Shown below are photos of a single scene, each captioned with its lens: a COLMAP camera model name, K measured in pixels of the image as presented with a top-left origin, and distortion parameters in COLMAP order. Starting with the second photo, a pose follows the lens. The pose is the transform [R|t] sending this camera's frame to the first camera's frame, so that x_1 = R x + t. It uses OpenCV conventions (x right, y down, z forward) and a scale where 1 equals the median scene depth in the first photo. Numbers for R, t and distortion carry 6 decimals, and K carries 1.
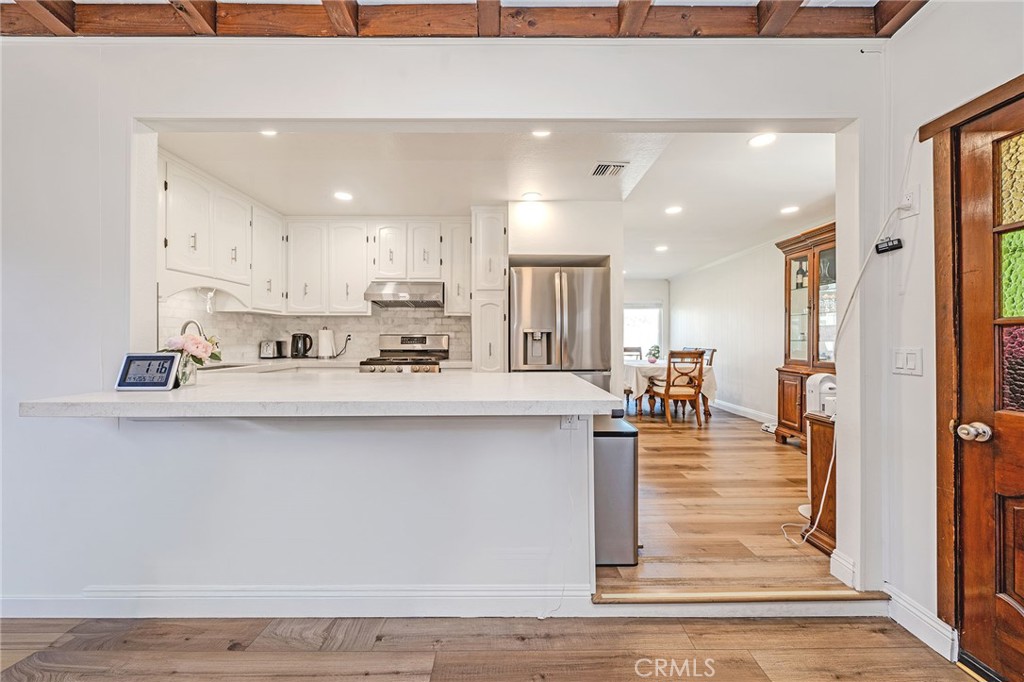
lens RADIAL K [[373.5, 0, 512.5], [0, 373.5, 337.6], [0, 0, 1]] dist [-0.001383, -0.000145]
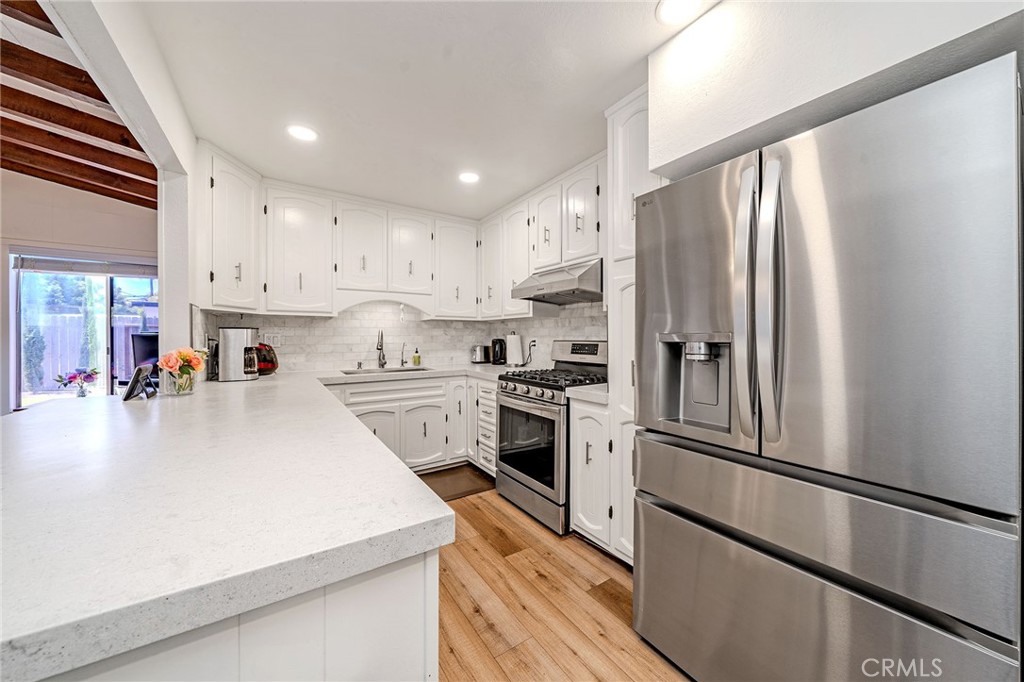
lens RADIAL K [[362.3, 0, 515.0], [0, 362.3, 338.2], [0, 0, 1]] dist [-0.002075, -0.000037]
pose [[0.543492, 0.003970, -0.839405, 0.262265], [0.004325, 0.999962, 0.007530, -0.021192], [0.839403, -0.007723, 0.543454, 0.584102]]
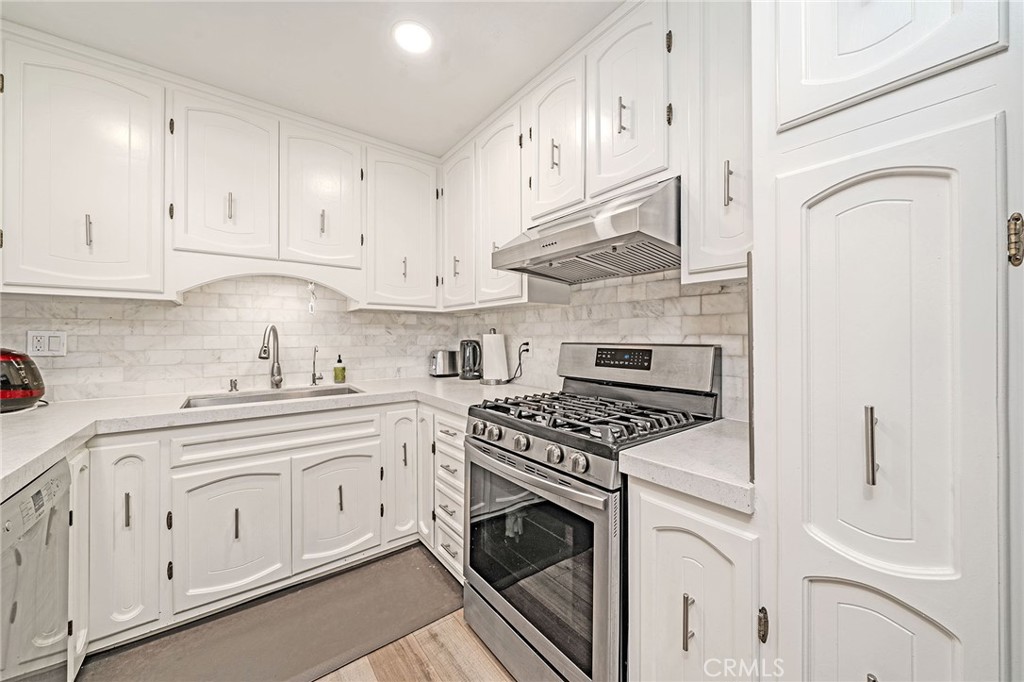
lens RADIAL K [[373.5, 0, 512.5], [0, 373.5, 337.6], [0, 0, 1]] dist [-0.001383, -0.000145]
pose [[0.593588, 0.000671, -0.804769, -0.019066], [0.004711, 0.999980, 0.004309, -0.019032], [0.804755, -0.006349, 0.593573, 0.753893]]
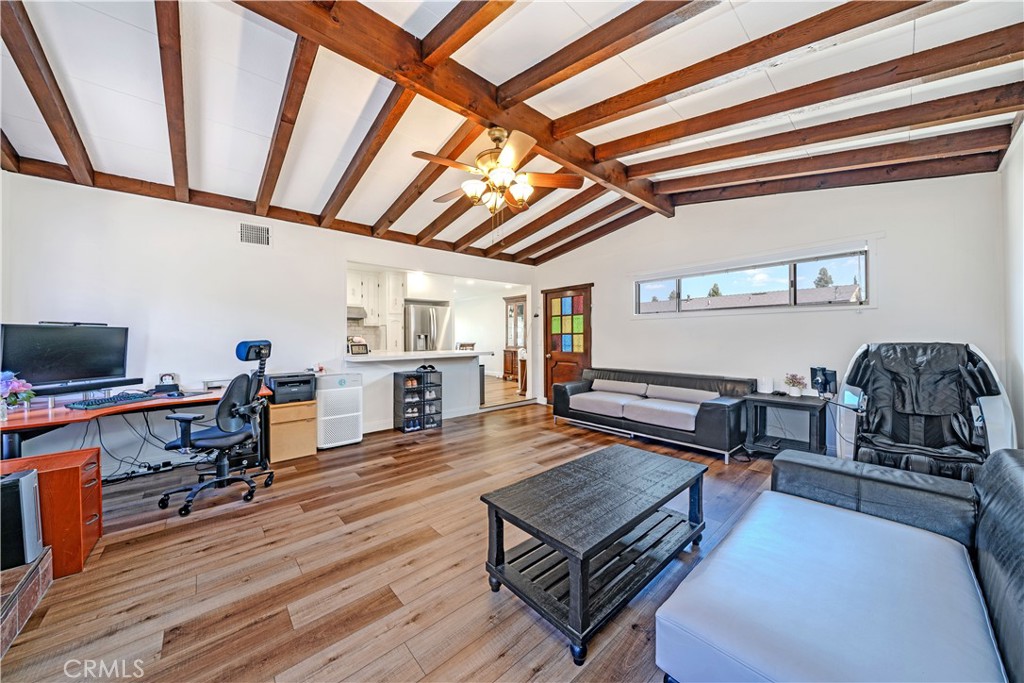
lens RADIAL K [[348.6, 0, 511.2], [0, 348.6, 337.9], [0, 0, 1]] dist [-0.003972, -0.000150]
pose [[0.755514, -0.004660, 0.655116, -0.791568], [0.003550, 0.999989, 0.003020, -0.001866], [-0.655123, 0.000044, 0.755522, -0.793411]]
